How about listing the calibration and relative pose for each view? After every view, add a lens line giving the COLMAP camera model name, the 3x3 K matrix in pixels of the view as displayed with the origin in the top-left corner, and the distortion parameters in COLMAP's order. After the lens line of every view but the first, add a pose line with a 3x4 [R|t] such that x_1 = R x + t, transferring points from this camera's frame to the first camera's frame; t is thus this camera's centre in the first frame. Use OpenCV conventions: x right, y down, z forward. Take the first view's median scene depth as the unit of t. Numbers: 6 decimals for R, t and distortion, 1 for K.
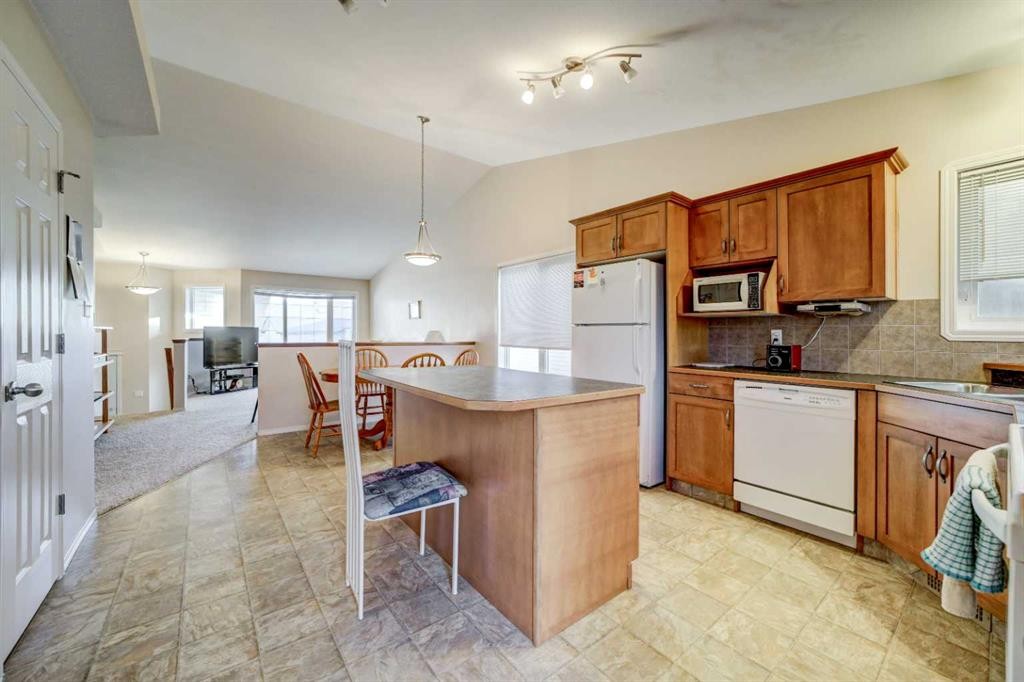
lens RADIAL K [[402.5, 0, 518.1], [0, 402.5, 341.6], [0, 0, 1]] dist [-0.000864, 0.008136]
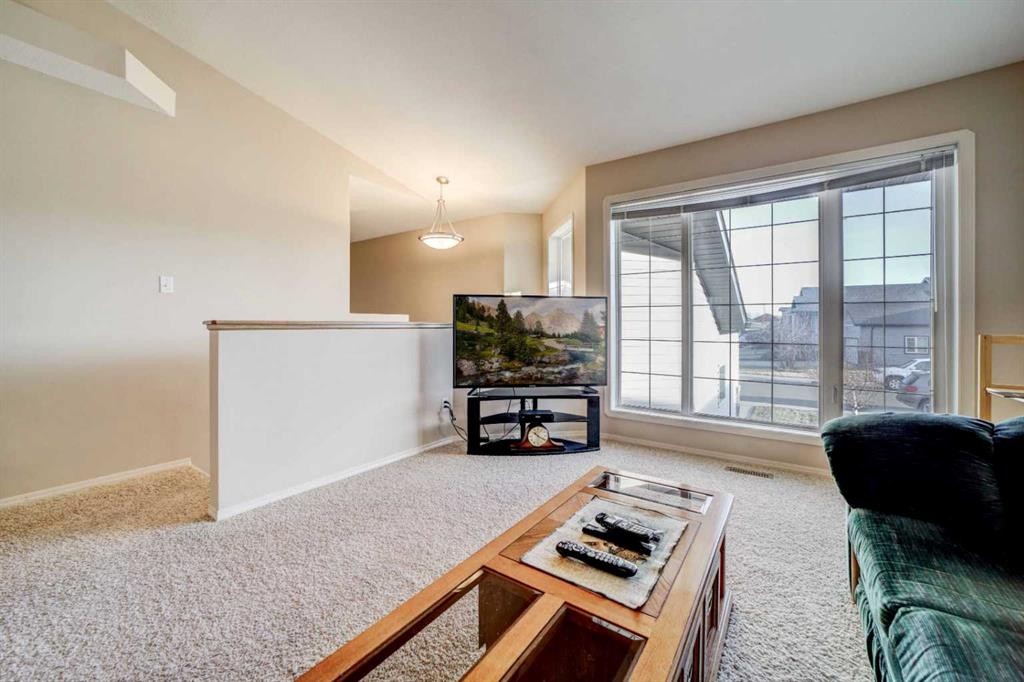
lens RADIAL K [[398.2, 0, 512.8], [0, 398.2, 330.6], [0, 0, 1]] dist [0.000793, 0.000205]
pose [[0.279975, 0.005245, -0.959993, -1.051754], [-0.019826, 0.999803, -0.000319, 0.003131], [0.959803, 0.019123, 0.280024, 2.894285]]
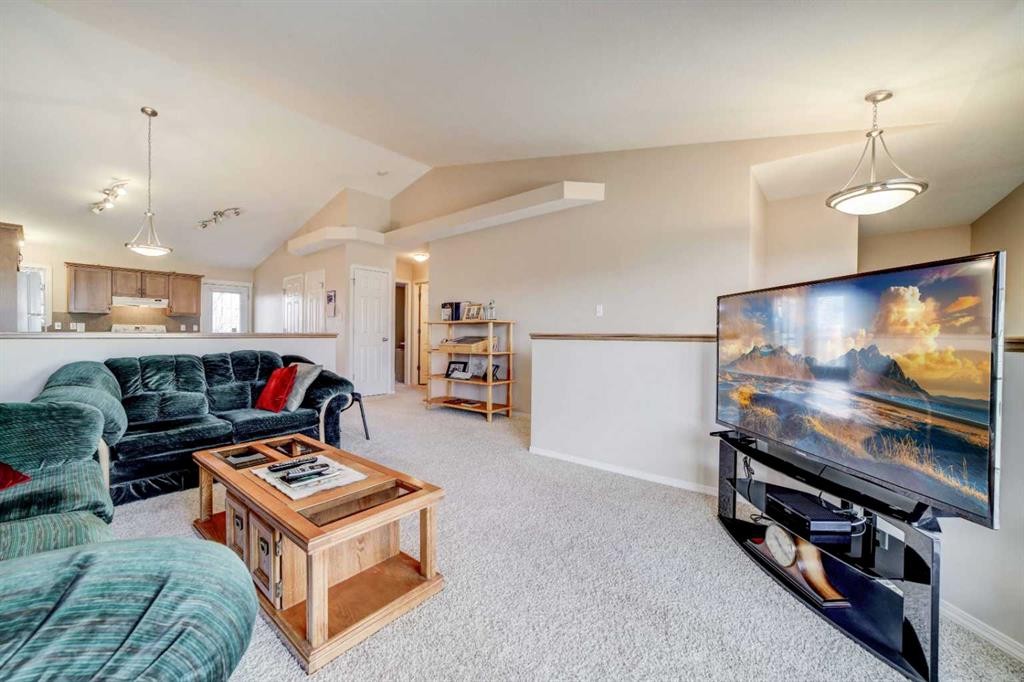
lens RADIAL K [[398.2, 0, 512.8], [0, 398.2, 330.6], [0, 0, 1]] dist [0.000793, 0.000205]
pose [[-0.979799, -0.012861, -0.199572, -1.678571], [-0.014162, 0.999887, 0.005090, -0.023571], [0.199483, 0.007813, -0.979870, 3.919125]]
